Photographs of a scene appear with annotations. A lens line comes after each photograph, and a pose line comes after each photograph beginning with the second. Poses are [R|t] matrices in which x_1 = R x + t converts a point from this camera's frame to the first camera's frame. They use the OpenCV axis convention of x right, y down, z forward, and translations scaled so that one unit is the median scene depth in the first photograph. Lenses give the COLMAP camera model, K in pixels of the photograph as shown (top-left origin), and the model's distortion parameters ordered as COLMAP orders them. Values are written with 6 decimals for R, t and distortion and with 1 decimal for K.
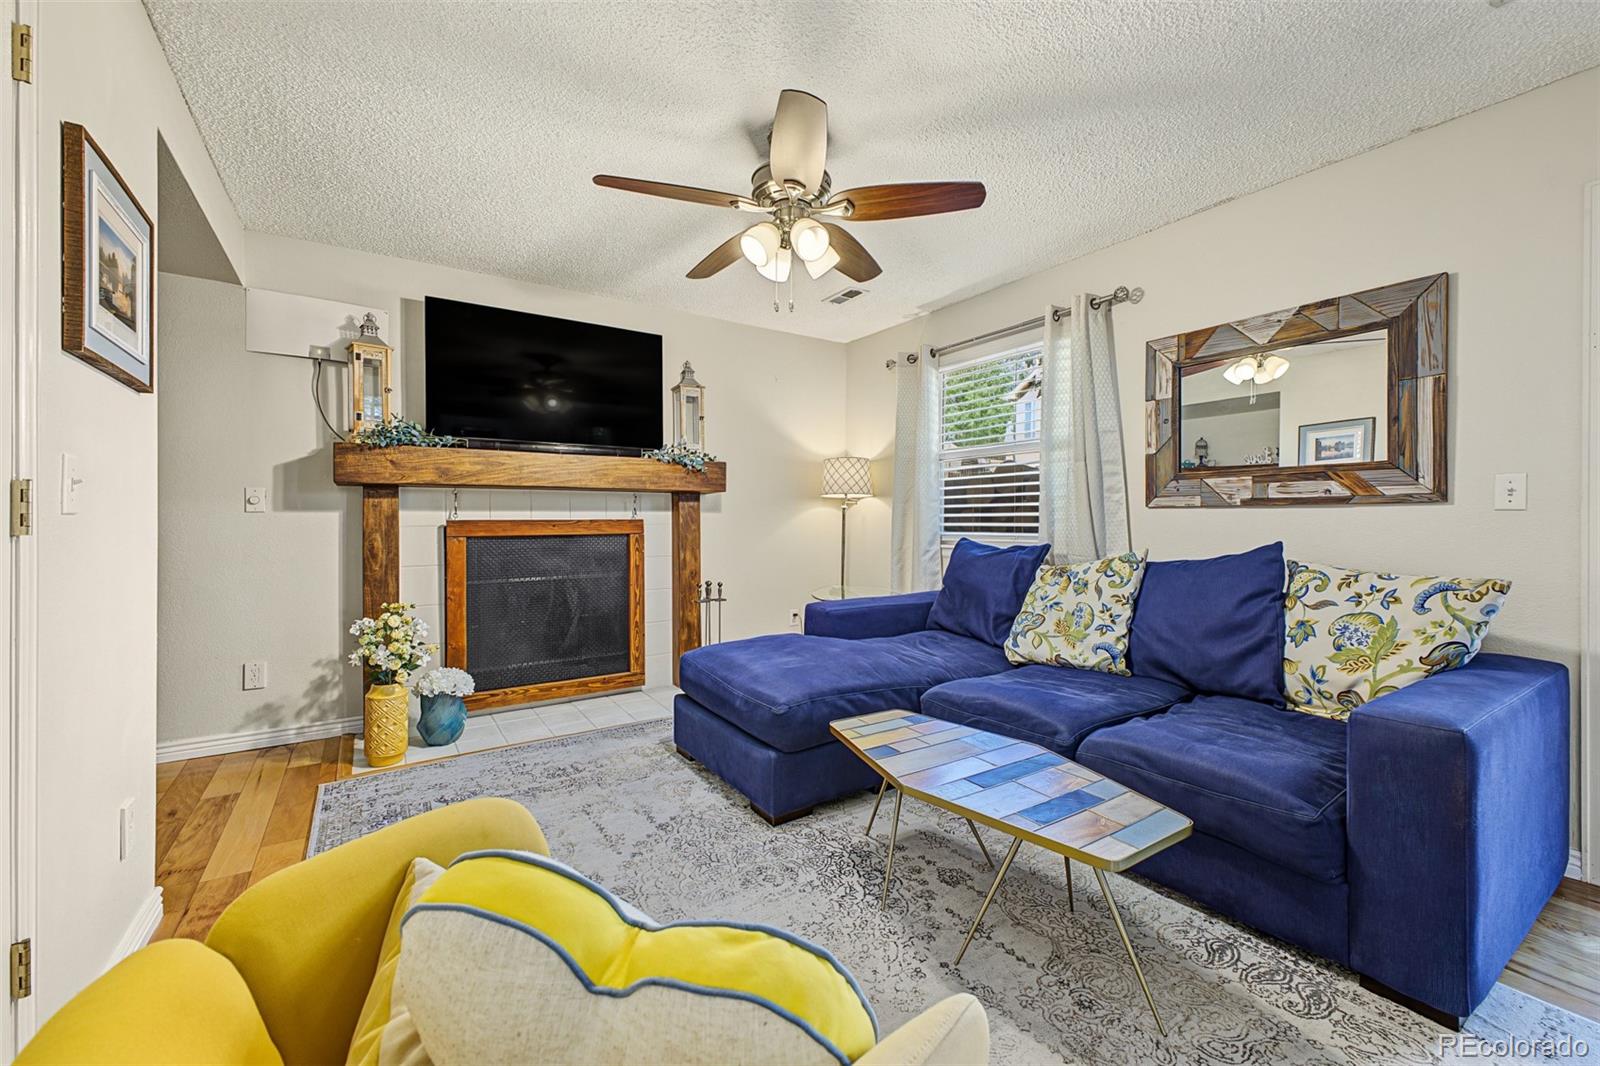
lens RADIAL K [[631.9, 0, 797.1], [0, 631.9, 531.2], [0, 0, 1]] dist [0.015289, -0.004027]
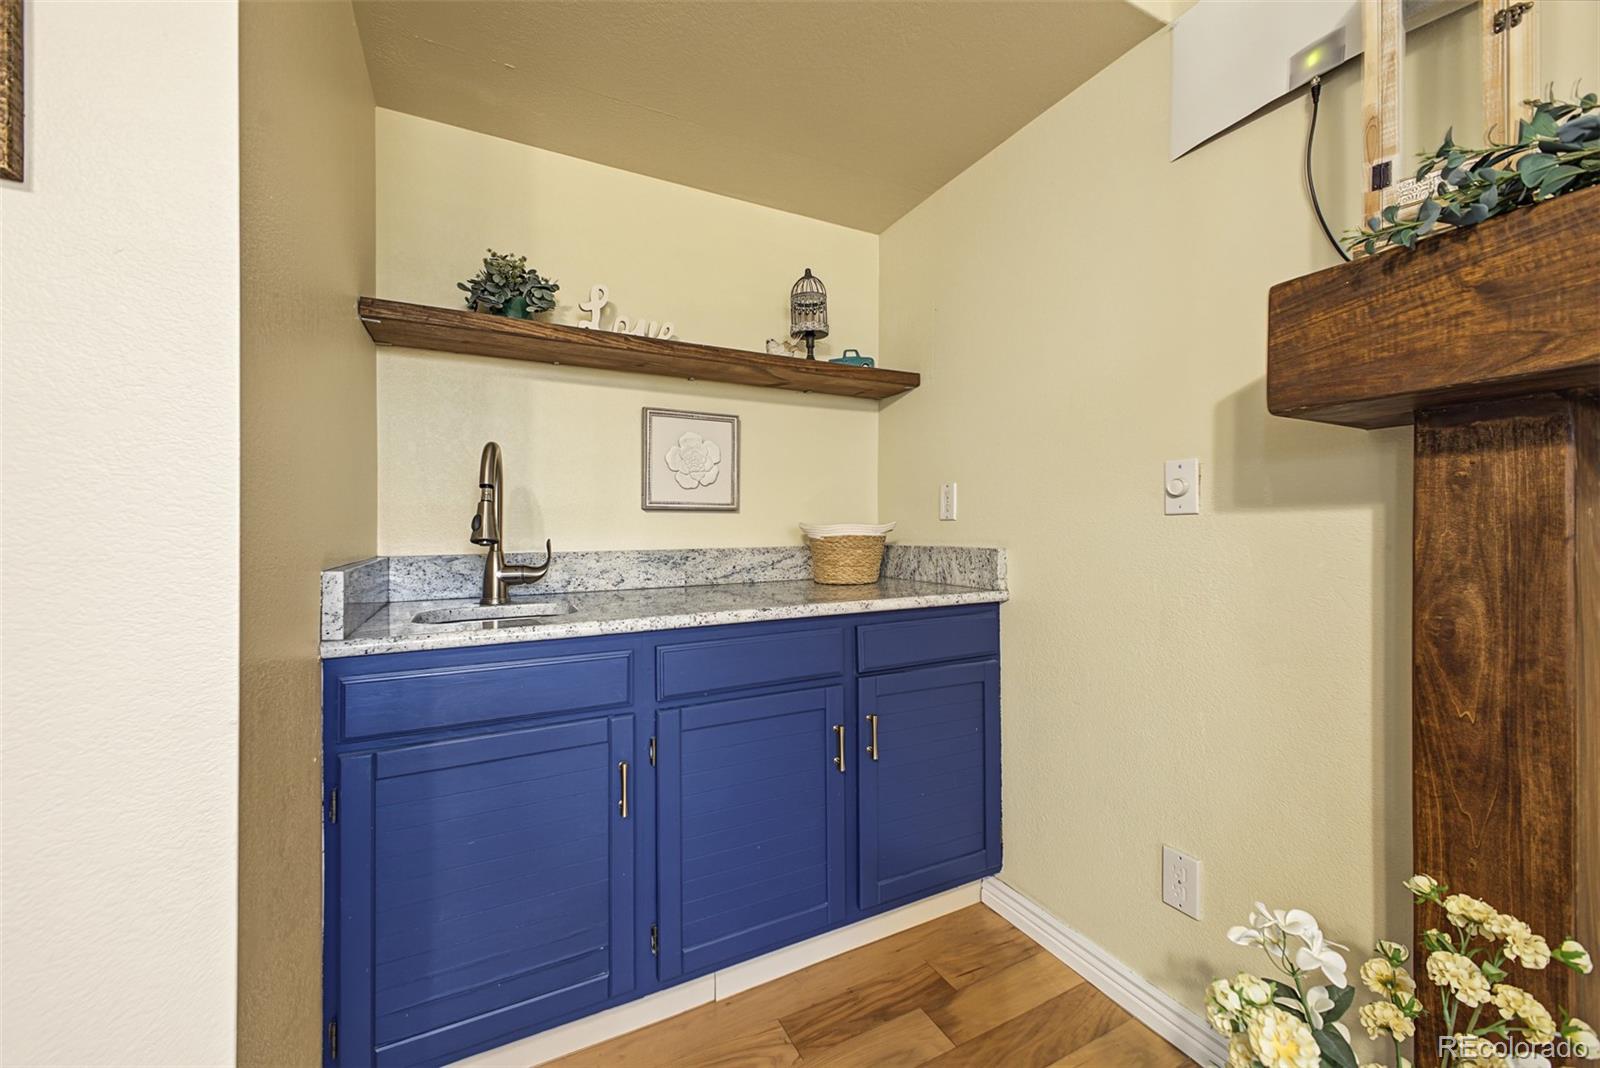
lens RADIAL K [[631.9, 0, 797.2], [0, 631.9, 526.2], [0, 0, 1]] dist [0.015289, -0.004027]
pose [[-0.115382, -0.007046, -0.993296, -0.369666], [-0.015844, 0.999861, -0.005252, -0.015351], [0.993195, 0.015132, -0.115478, 0.770717]]
